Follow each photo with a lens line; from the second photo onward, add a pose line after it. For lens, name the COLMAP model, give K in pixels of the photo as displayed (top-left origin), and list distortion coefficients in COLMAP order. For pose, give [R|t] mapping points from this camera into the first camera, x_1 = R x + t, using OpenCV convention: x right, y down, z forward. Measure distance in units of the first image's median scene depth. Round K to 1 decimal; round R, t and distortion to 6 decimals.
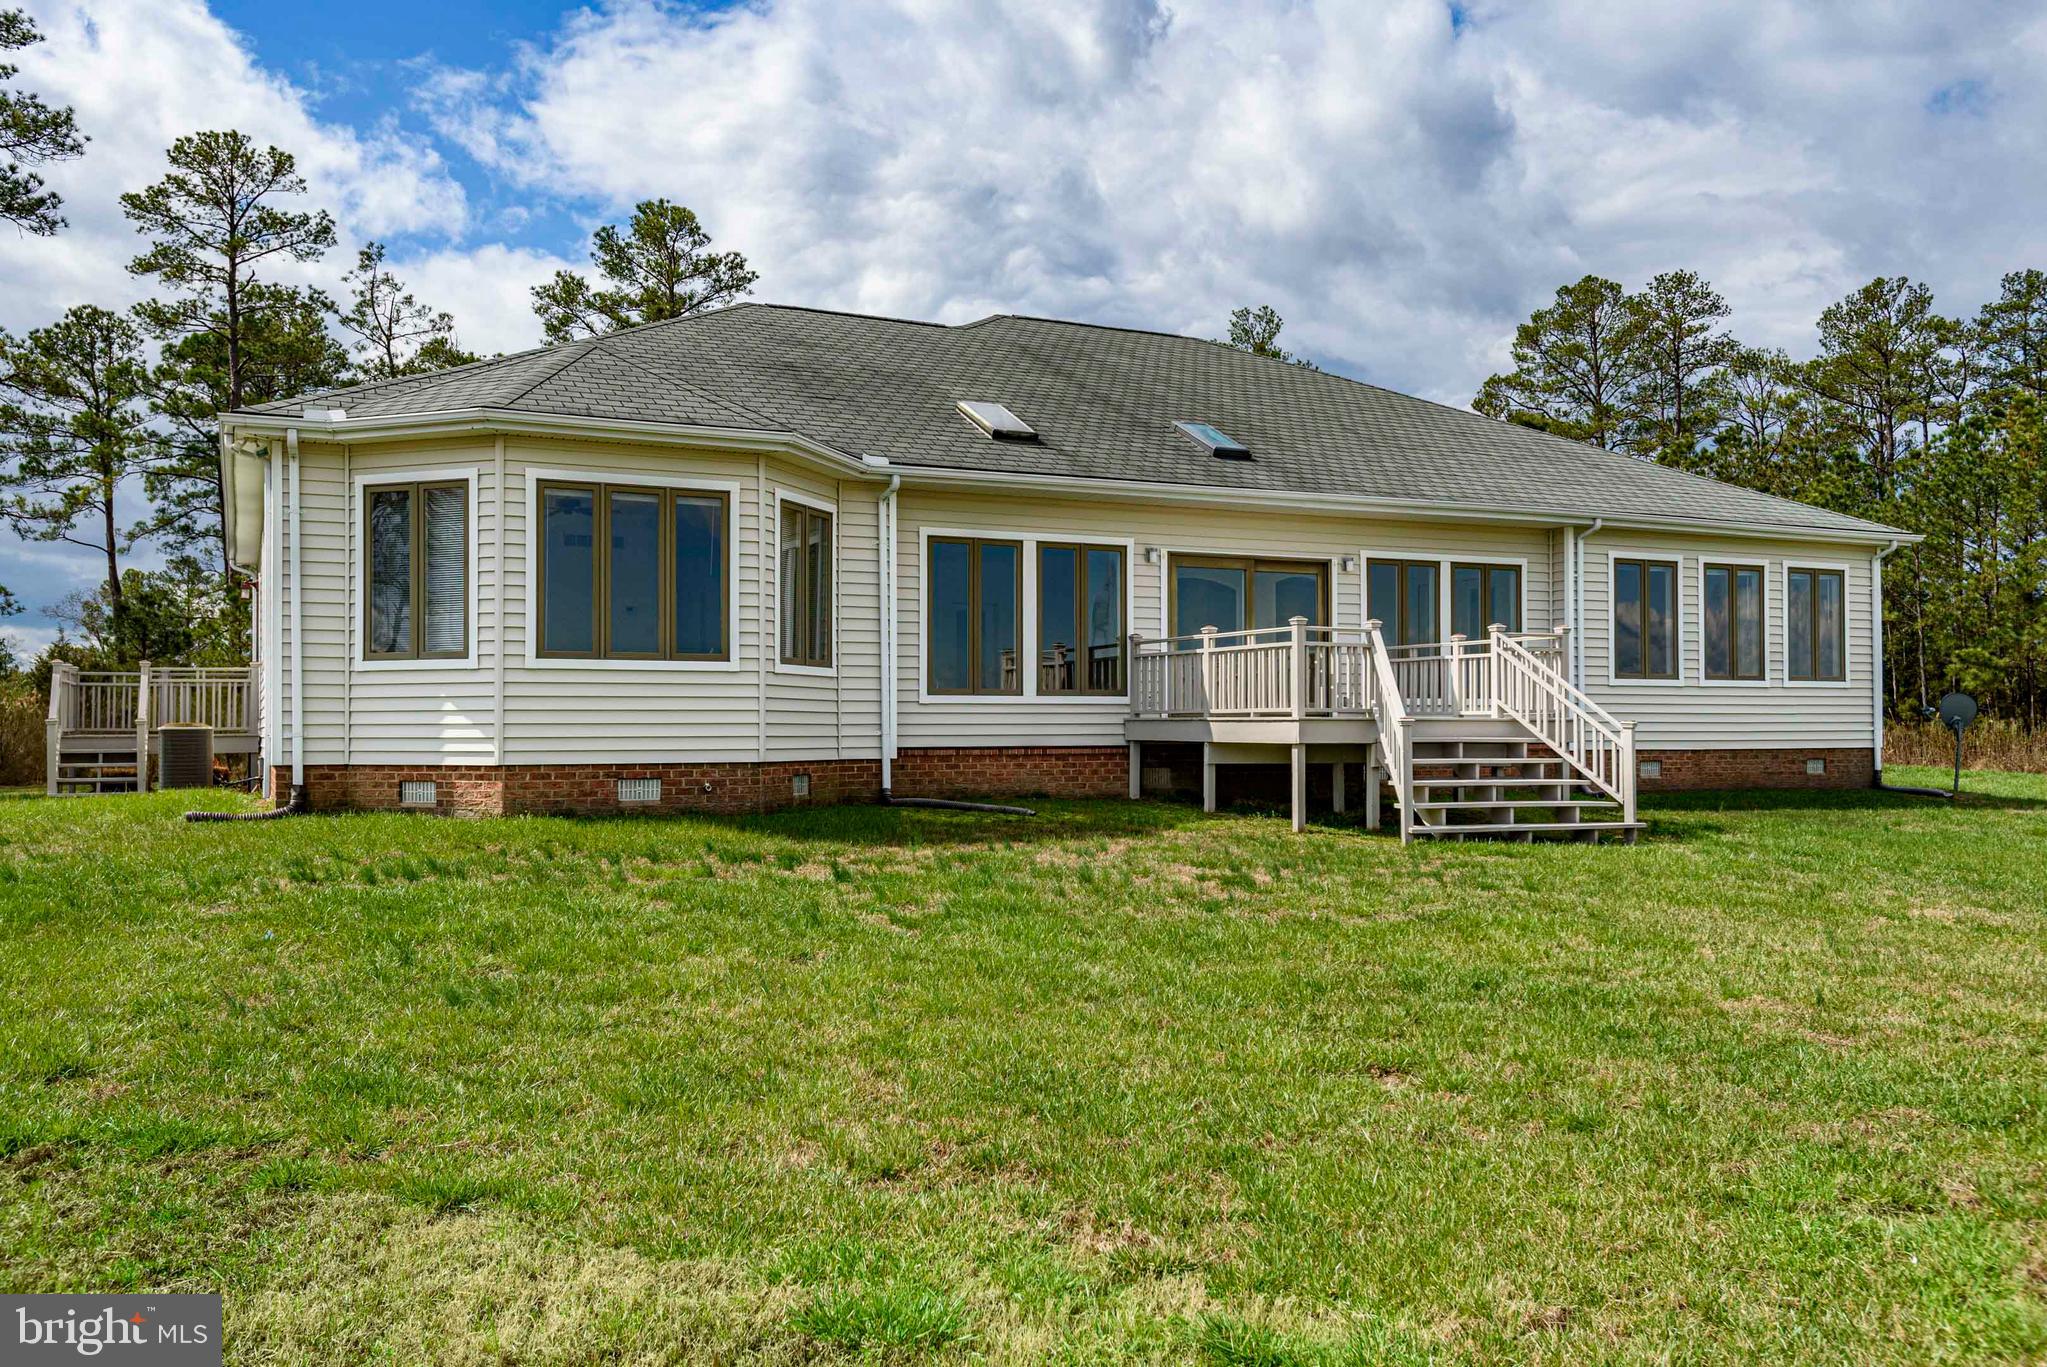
lens RADIAL K [[1611.6, 0, 1022.7], [0, 1611.6, 691.0], [0, 0, 1]] dist [0.008428, -0.012417]
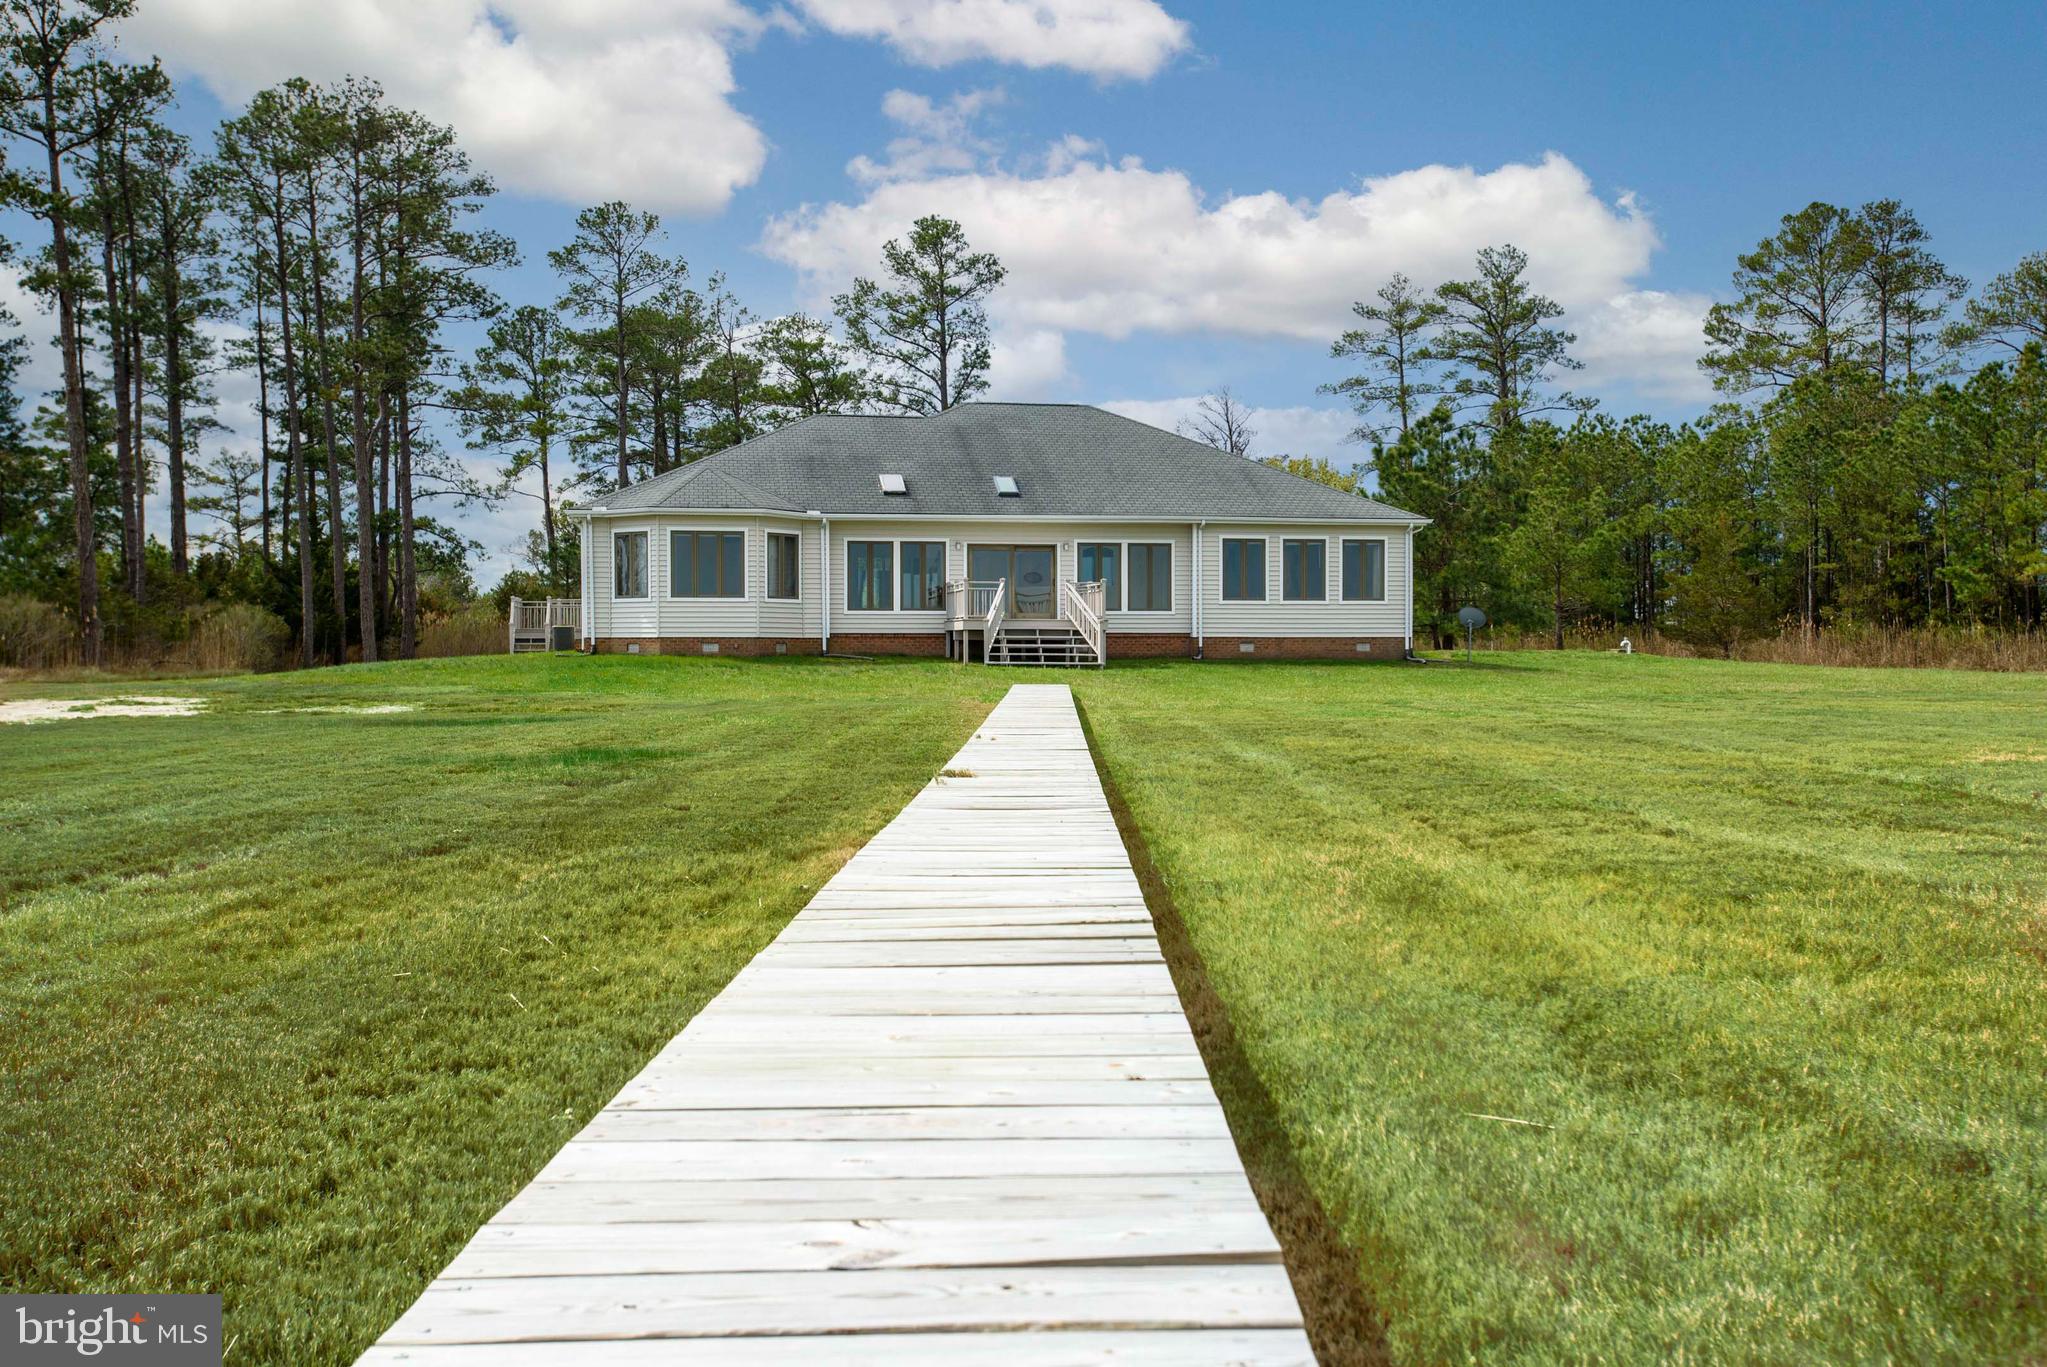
lens RADIAL K [[2026.1, 0, 1023.7], [0, 2026.1, 681.6], [0, 0, 1]] dist [0.007479, 0.000000]
pose [[0.958061, 0.006183, -0.286498, 0.770701], [0.004547, 0.999313, 0.036771, -0.001086], [0.286528, -0.036532, 0.957375, -1.297361]]
